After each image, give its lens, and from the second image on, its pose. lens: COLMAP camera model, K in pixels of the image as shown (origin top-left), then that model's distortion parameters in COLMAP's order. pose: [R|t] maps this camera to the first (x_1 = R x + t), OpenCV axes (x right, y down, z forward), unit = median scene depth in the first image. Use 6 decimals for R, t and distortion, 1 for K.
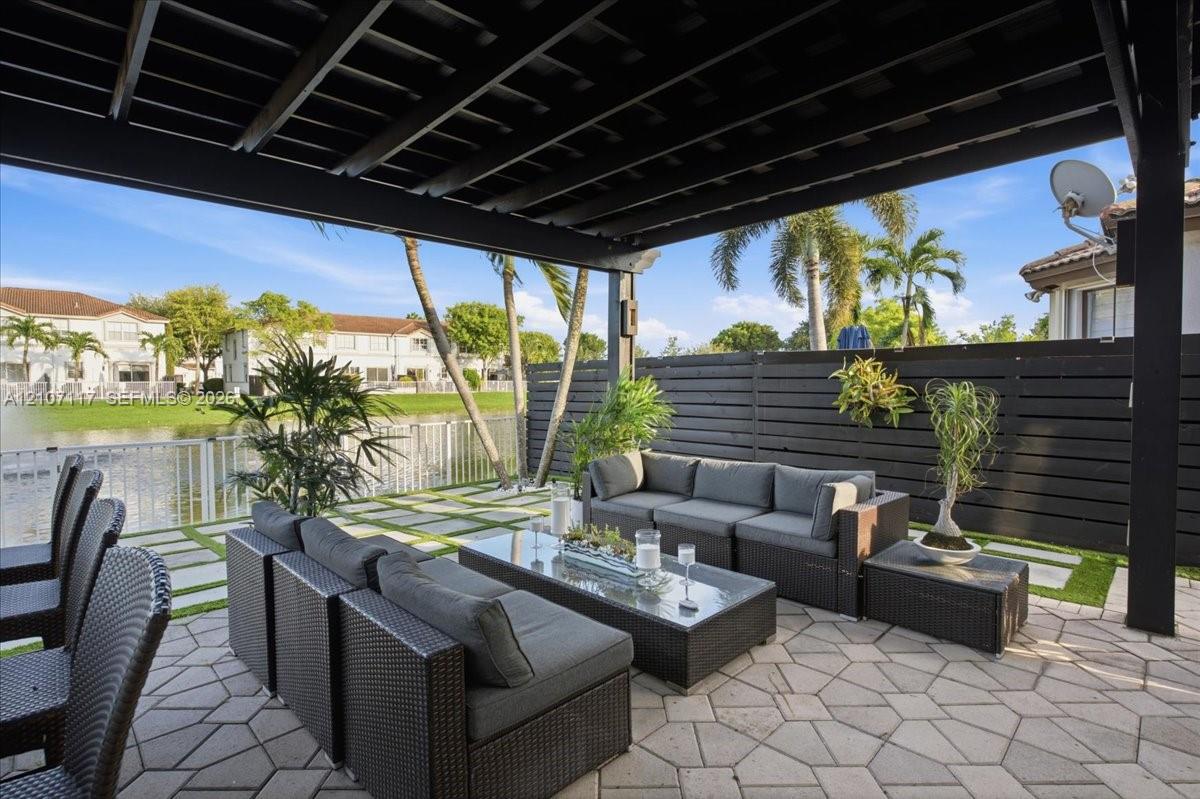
lens RADIAL K [[569.5, 0, 599.0], [0, 569.5, 396.9], [0, 0, 1]] dist [-0.001686, 0.001455]
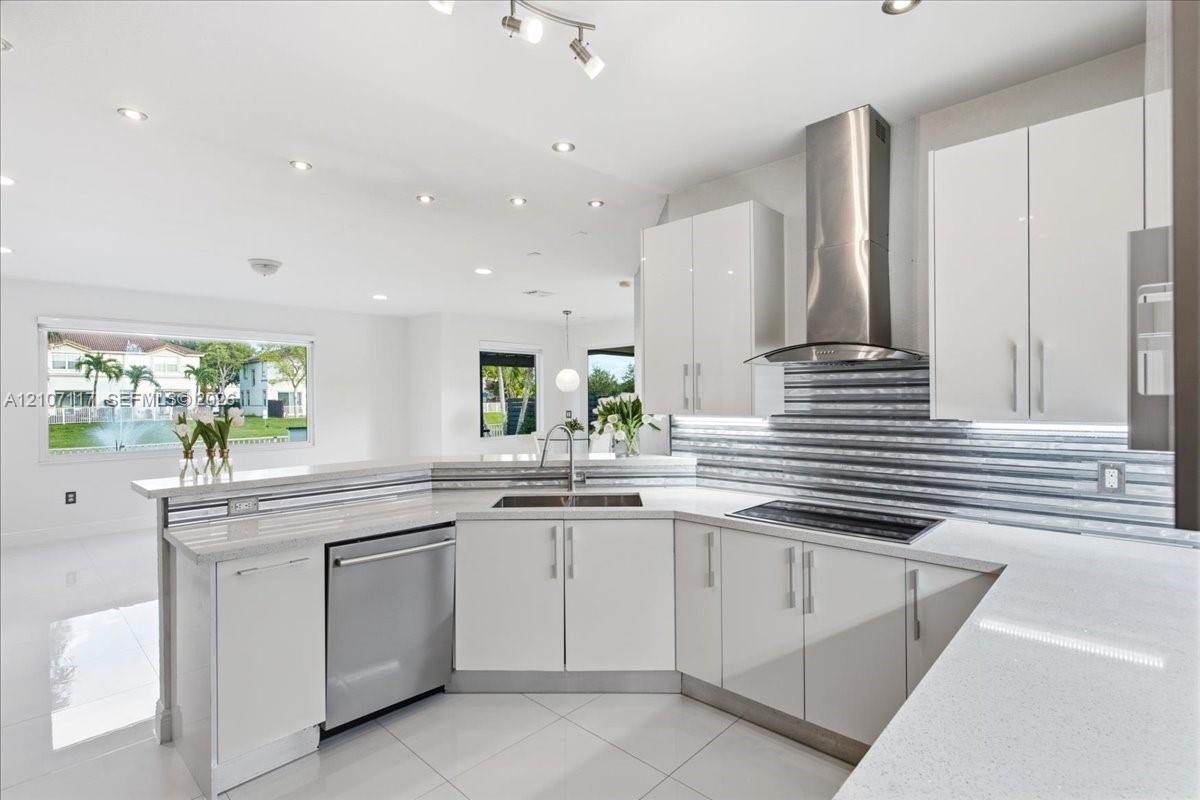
lens RADIAL K [[569.5, 0, 599.0], [0, 569.5, 397.4], [0, 0, 1]] dist [-0.001686, 0.001455]
pose [[0.999308, -0.006026, 0.036699, 0.025132], [0.007292, 0.999379, -0.034470, 0.002470], [-0.036468, 0.034714, 0.998732, -0.200076]]
